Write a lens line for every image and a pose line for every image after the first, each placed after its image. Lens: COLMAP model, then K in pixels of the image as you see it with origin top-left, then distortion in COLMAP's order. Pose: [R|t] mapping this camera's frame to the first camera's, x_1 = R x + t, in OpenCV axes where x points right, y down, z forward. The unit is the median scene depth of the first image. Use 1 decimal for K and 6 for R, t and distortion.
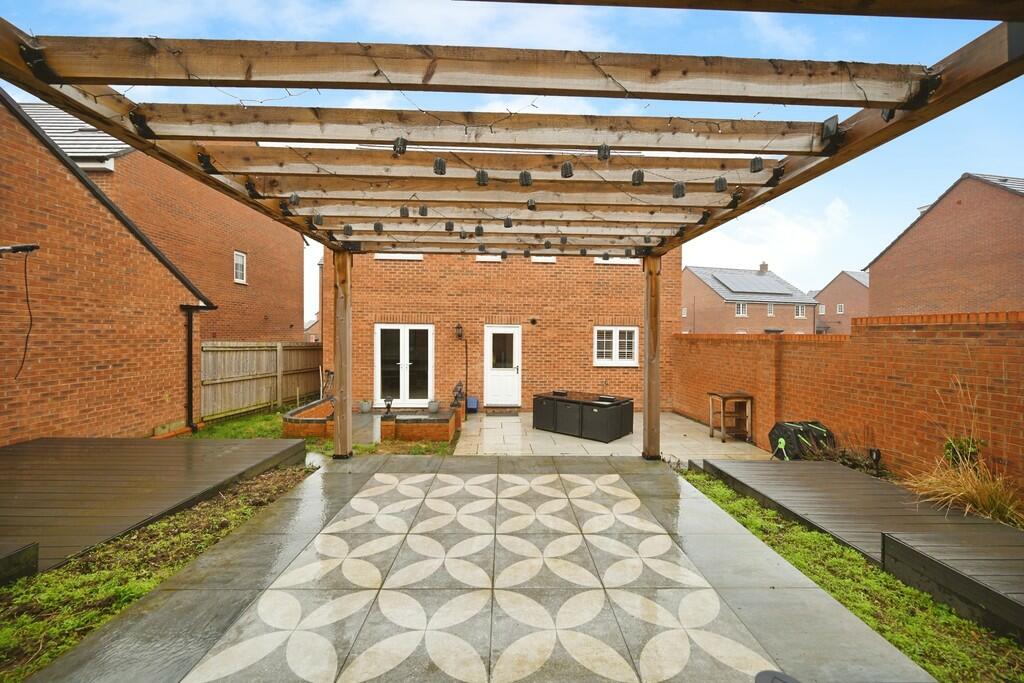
lens RADIAL K [[401.7, 0, 508.5], [0, 401.7, 339.2], [0, 0, 1]] dist [-0.003436, -0.001078]
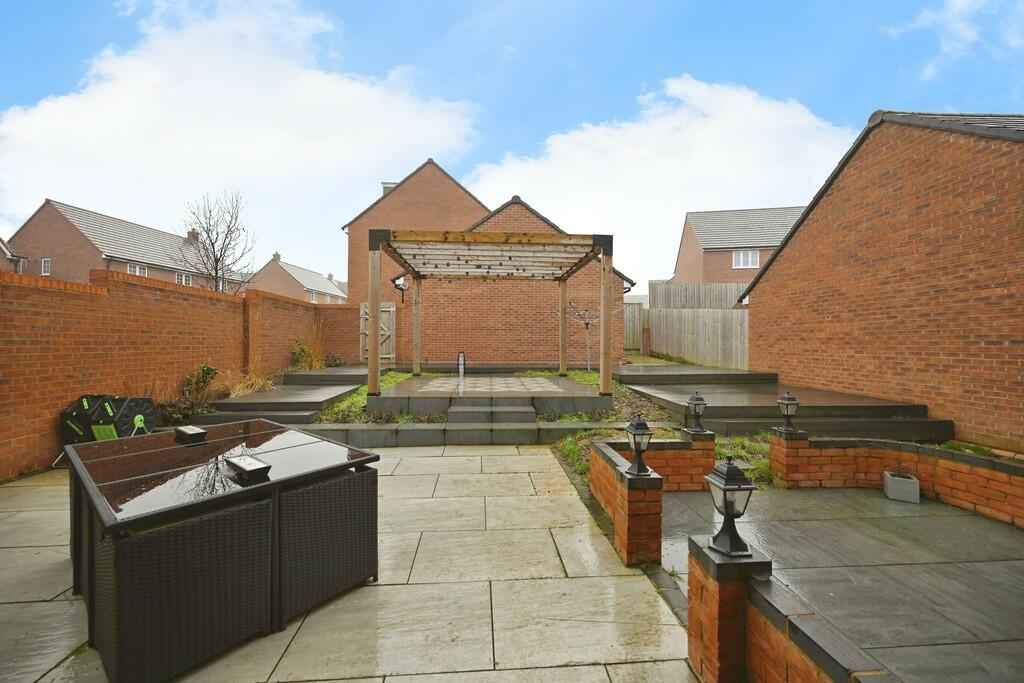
lens RADIAL K [[401.7, 0, 513.5], [0, 401.7, 340.1], [0, 0, 1]] dist [-0.003436, -0.001078]
pose [[-0.998452, -0.017026, -0.052947, -0.022368], [-0.017381, 0.999829, 0.006249, 0.083164], [0.052832, 0.007159, -0.998578, 1.902724]]
